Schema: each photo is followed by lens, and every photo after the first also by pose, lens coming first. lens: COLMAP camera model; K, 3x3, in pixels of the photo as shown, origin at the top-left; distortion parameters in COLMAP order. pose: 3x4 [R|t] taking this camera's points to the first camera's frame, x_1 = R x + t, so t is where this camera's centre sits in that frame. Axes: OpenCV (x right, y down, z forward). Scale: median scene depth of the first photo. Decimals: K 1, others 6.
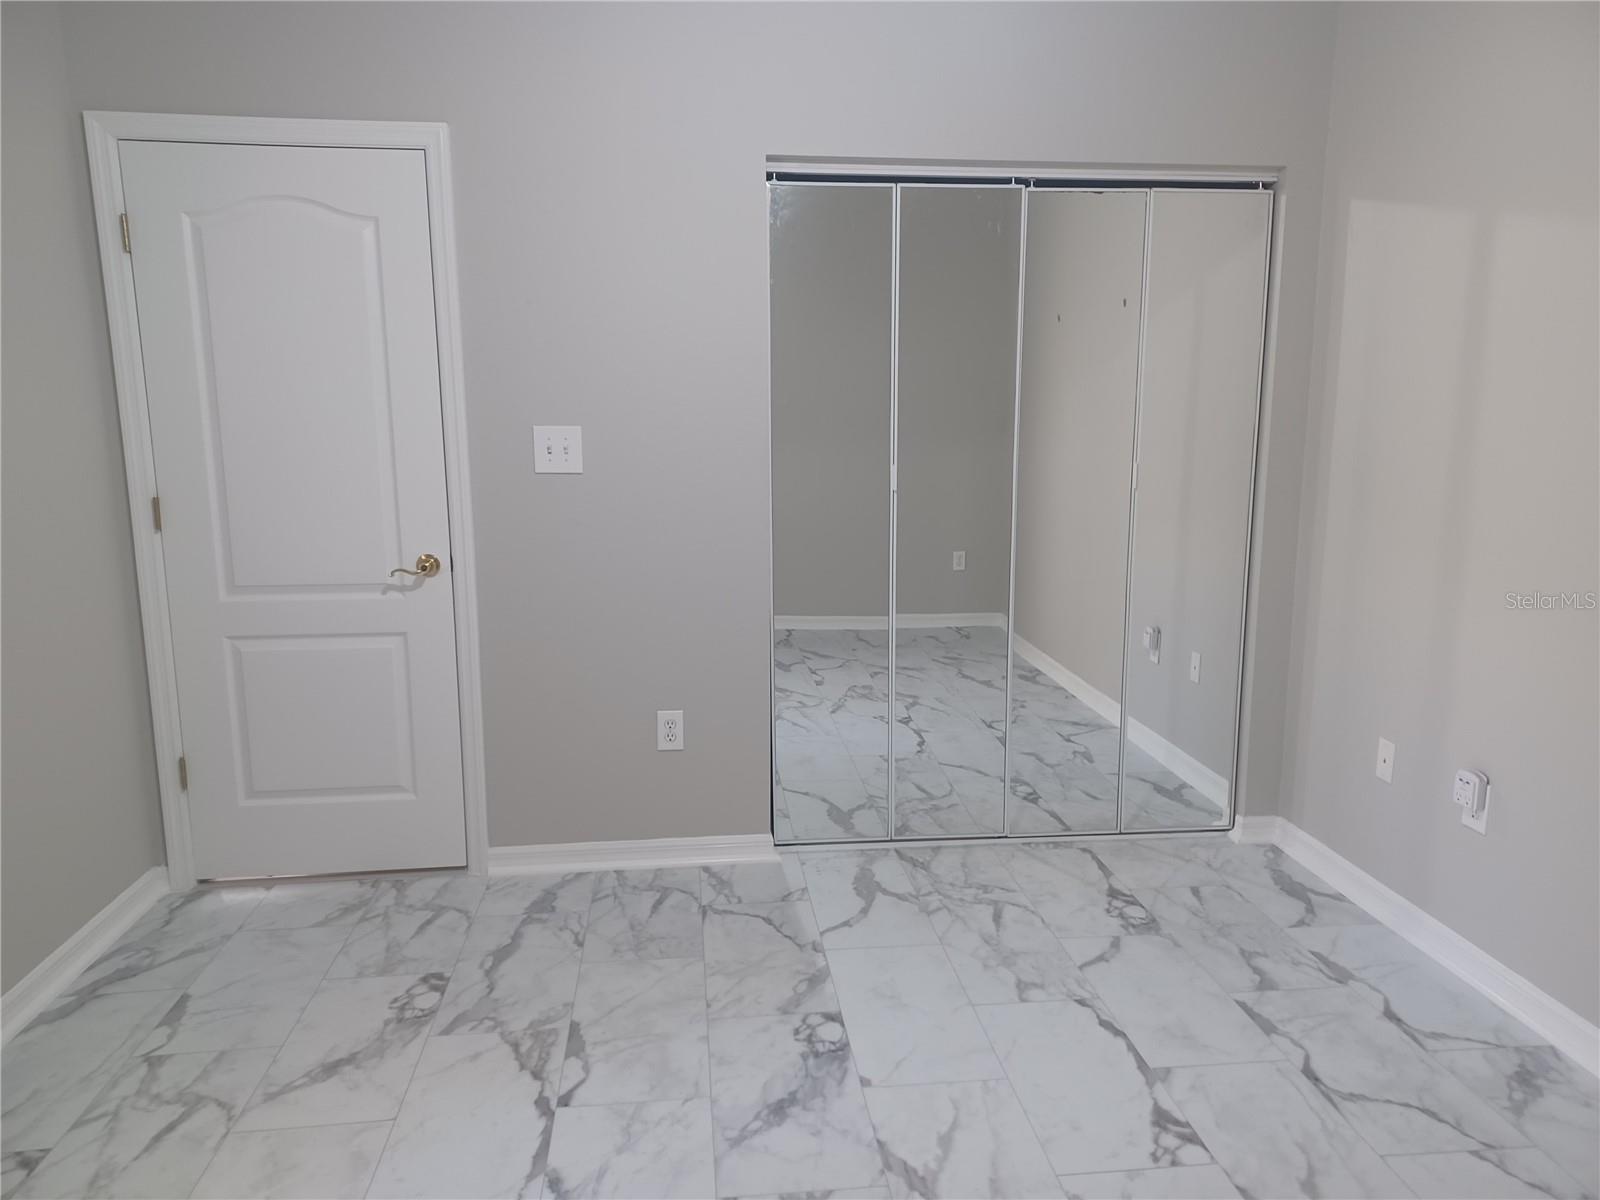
lens RADIAL K [[1158.6, 0, 790.1], [0, 1158.6, 599.0], [0, 0, 1]] dist [0.062998, -0.030682]
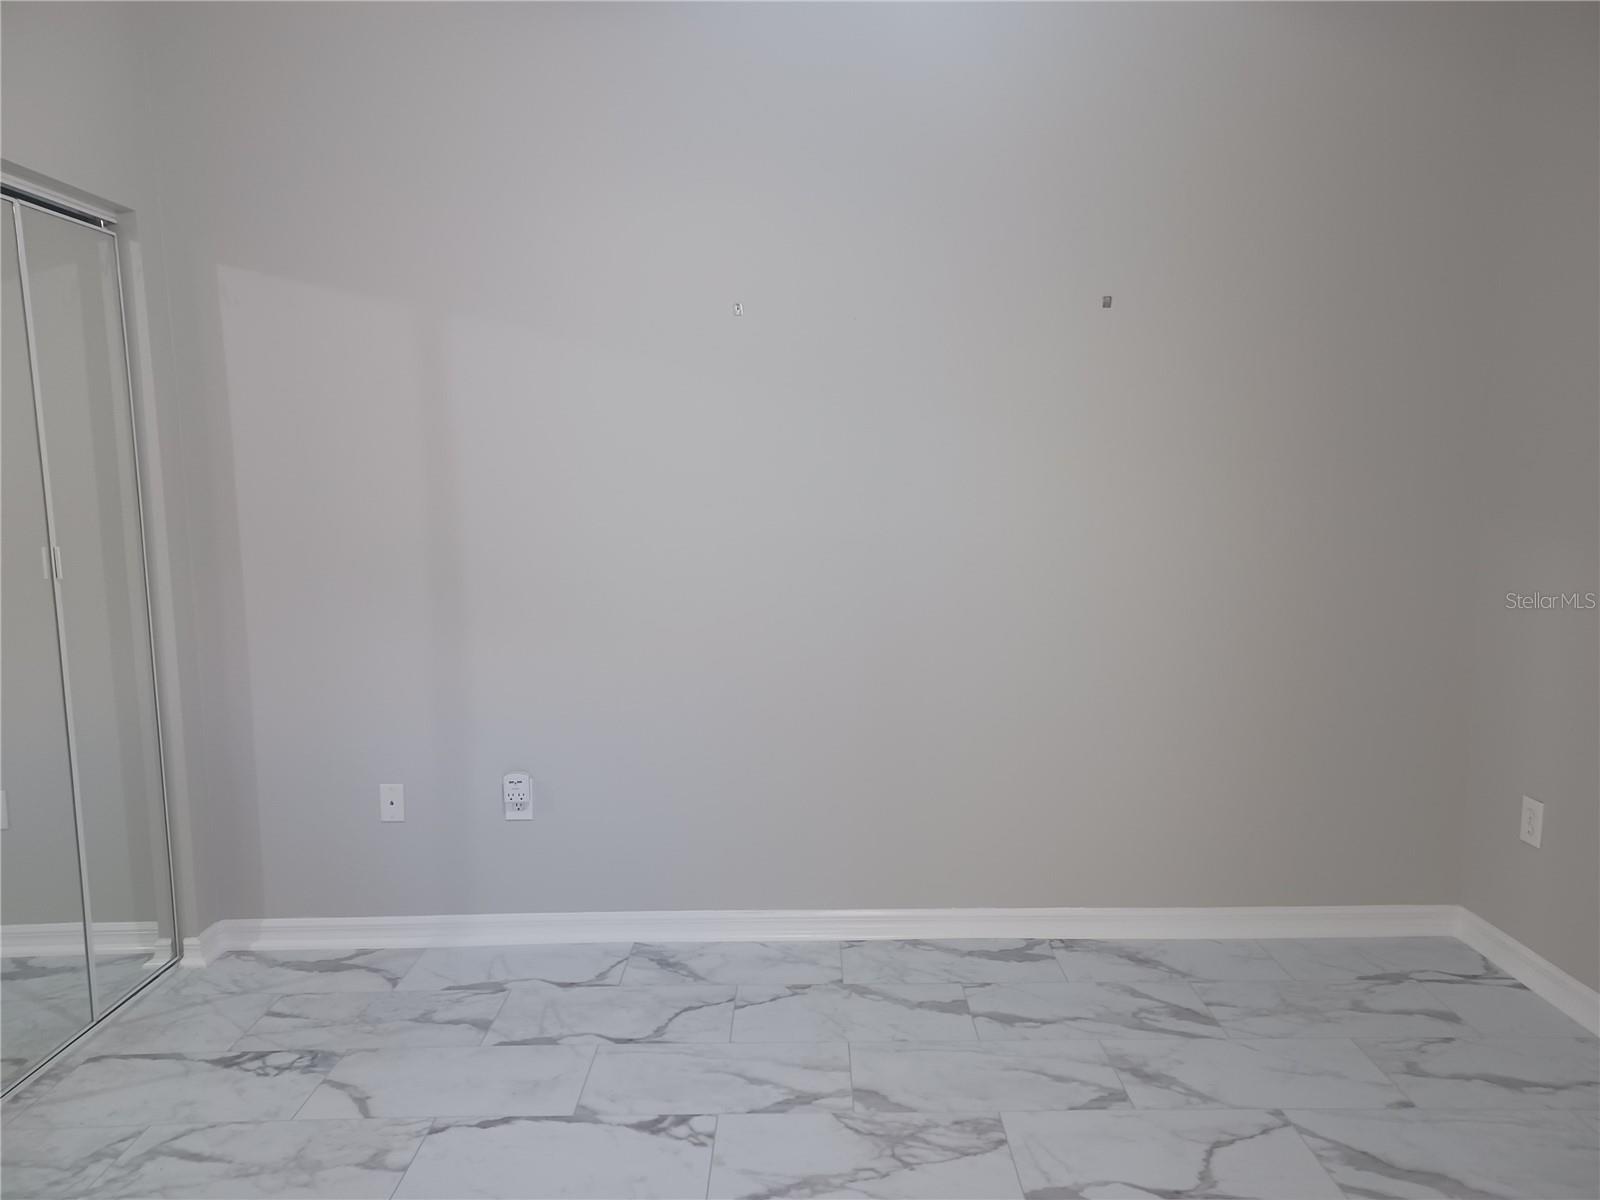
lens RADIAL K [[1158.6, 0, 802.0], [0, 1158.6, 630.7], [0, 0, 1]] dist [0.062998, -0.030682]
pose [[0.129205, -0.145019, 0.980956, -0.475386], [0.183382, 0.975679, 0.120085, -0.076062], [-0.974514, 0.164374, 0.152656, 0.457447]]
